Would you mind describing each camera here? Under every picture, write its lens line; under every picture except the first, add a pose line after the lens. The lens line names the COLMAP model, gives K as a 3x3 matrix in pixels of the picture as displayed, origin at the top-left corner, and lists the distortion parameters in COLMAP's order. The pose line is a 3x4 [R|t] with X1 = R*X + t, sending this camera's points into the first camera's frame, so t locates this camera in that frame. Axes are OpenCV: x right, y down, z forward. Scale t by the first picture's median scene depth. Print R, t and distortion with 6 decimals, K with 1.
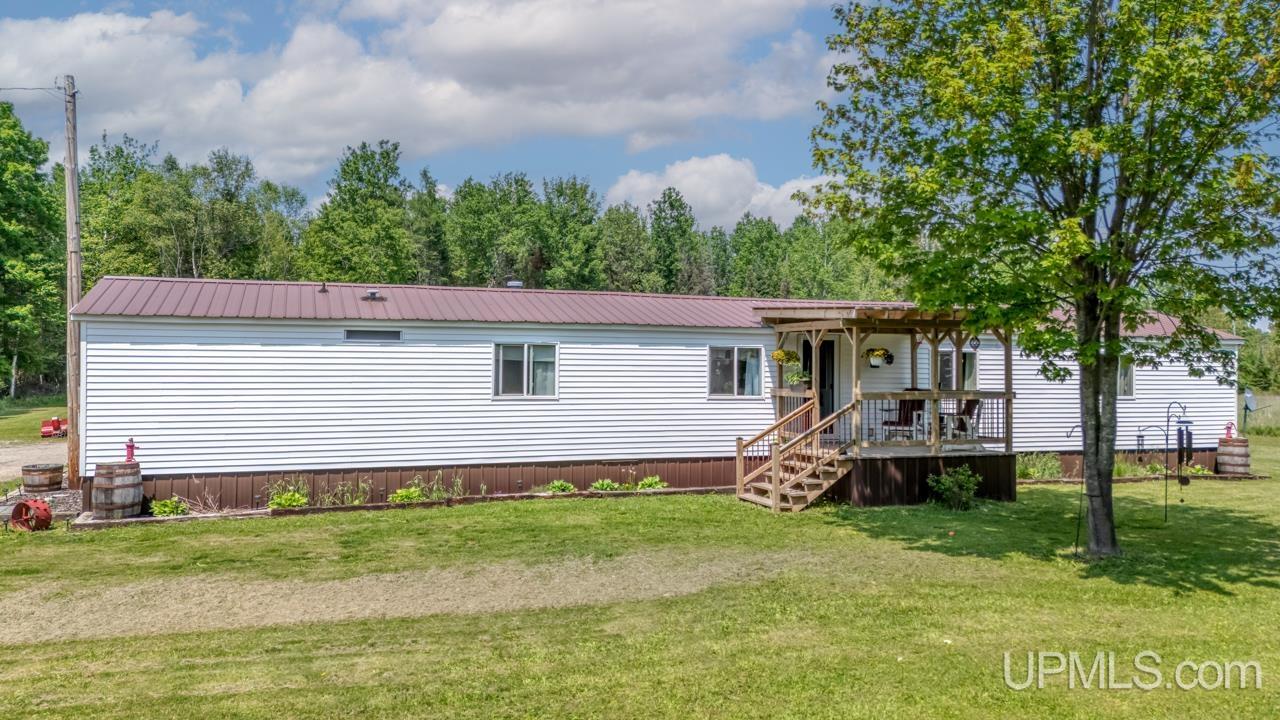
lens RADIAL K [[929.3, 0, 640.0], [0, 929.3, 360.0], [0, 0, 1]] dist [0.074478, -0.000532]
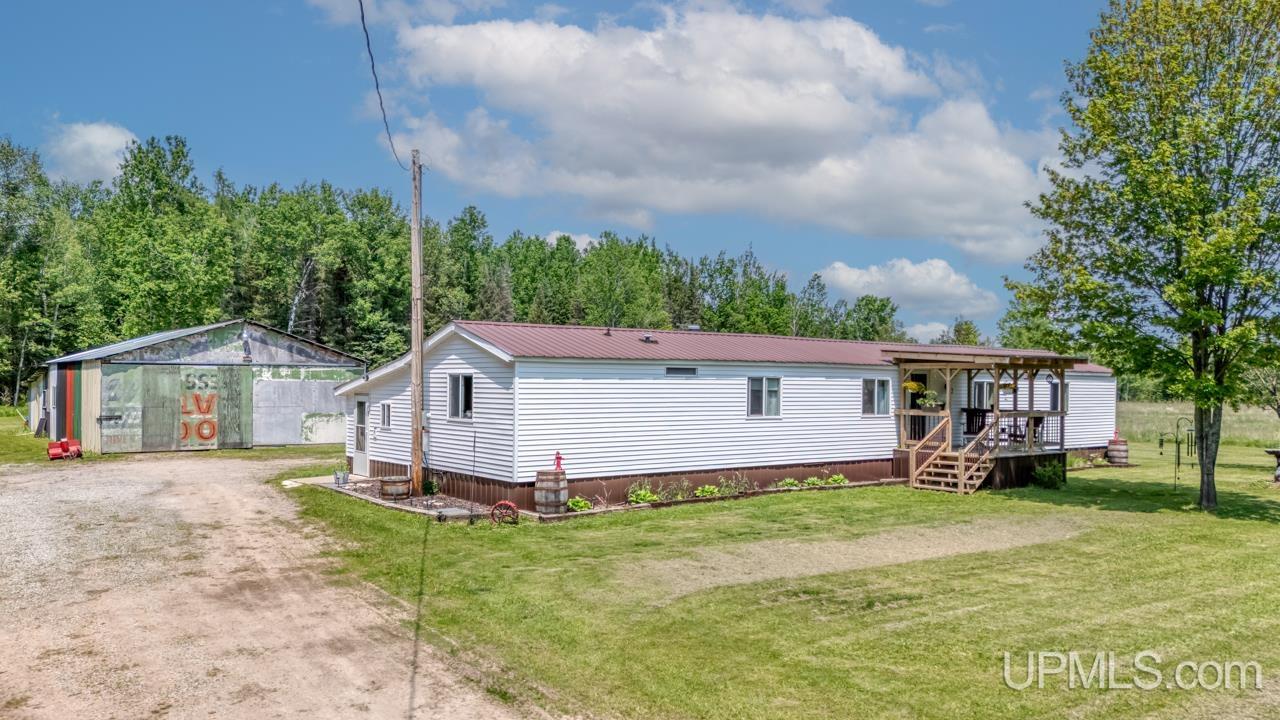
lens RADIAL K [[929.3, 0, 640.0], [0, 929.3, 360.0], [0, 0, 1]] dist [0.074478, -0.000532]
pose [[0.949763, 0.010407, 0.312796, -0.709439], [-0.007118, 0.999907, -0.011656, -0.025156], [-0.312888, 0.008844, 0.949749, -0.217747]]
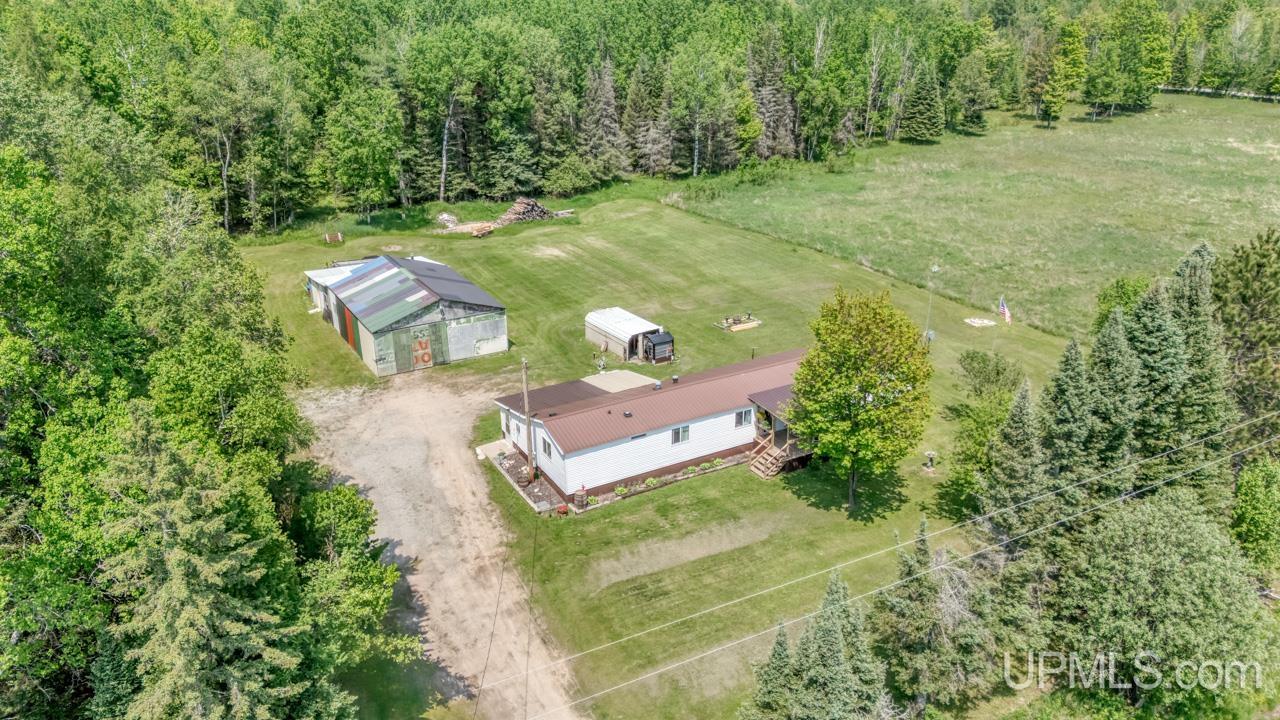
lens RADIAL K [[927.5, 0, 642.5], [0, 927.5, 270.3], [0, 0, 1]] dist [0.122133, -0.000012]
pose [[0.983367, -0.068671, 0.168149, -0.712508], [0.018237, 0.958424, 0.284766, -1.354965], [-0.180713, -0.276963, 0.943734, -1.673026]]
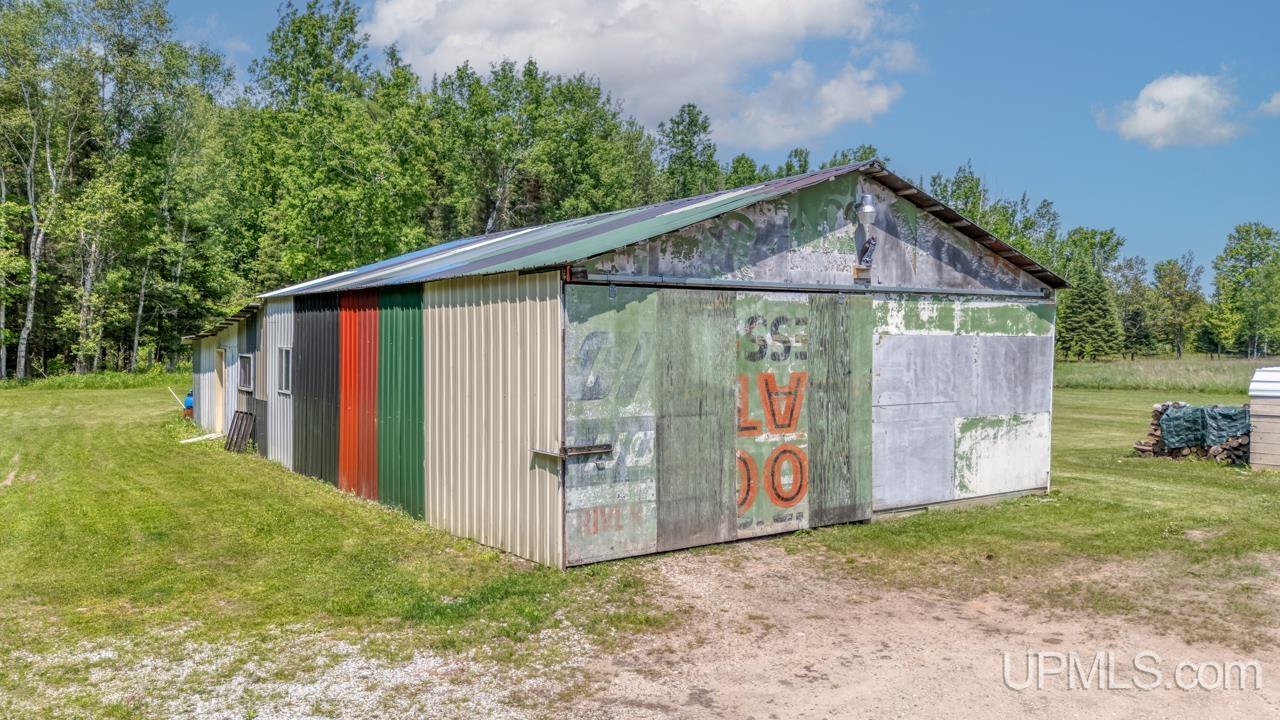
lens RADIAL K [[949.3, 0, 684.0], [0, 949.3, 319.0], [0, 0, 1]] dist [0.081488, -0.001510]
pose [[0.958275, 0.002327, 0.285840, -1.272290], [-0.002020, 0.999997, -0.001368, -0.008028], [-0.285842, 0.000733, 0.958276, 1.432905]]
